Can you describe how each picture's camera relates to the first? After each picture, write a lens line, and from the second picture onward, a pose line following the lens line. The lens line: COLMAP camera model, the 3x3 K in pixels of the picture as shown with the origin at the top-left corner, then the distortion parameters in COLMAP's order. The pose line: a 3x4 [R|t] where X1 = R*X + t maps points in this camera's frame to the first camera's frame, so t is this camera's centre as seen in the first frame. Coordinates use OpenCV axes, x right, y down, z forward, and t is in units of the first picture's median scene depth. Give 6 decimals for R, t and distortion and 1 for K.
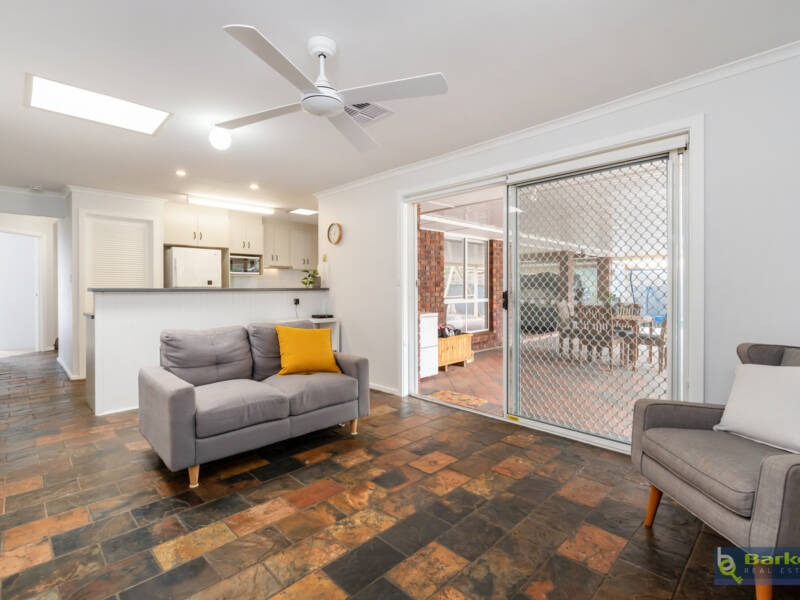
lens RADIAL K [[396.4, 0, 398.5], [0, 396.4, 297.4], [0, 0, 1]] dist [0.001903, -0.000668]
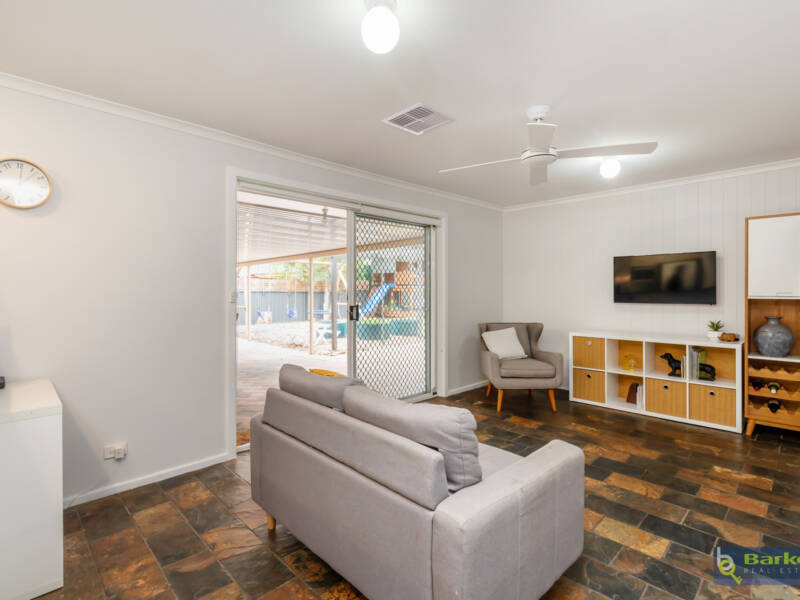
lens RADIAL K [[396.4, 0, 398.0], [0, 396.4, 296.2], [0, 0, 1]] dist [0.001903, -0.000668]
pose [[0.001105, -0.008983, 0.999959, -1.706779], [0.013298, 0.999871, 0.008968, -0.090945], [-0.999911, 0.013288, 0.001224, 1.720734]]
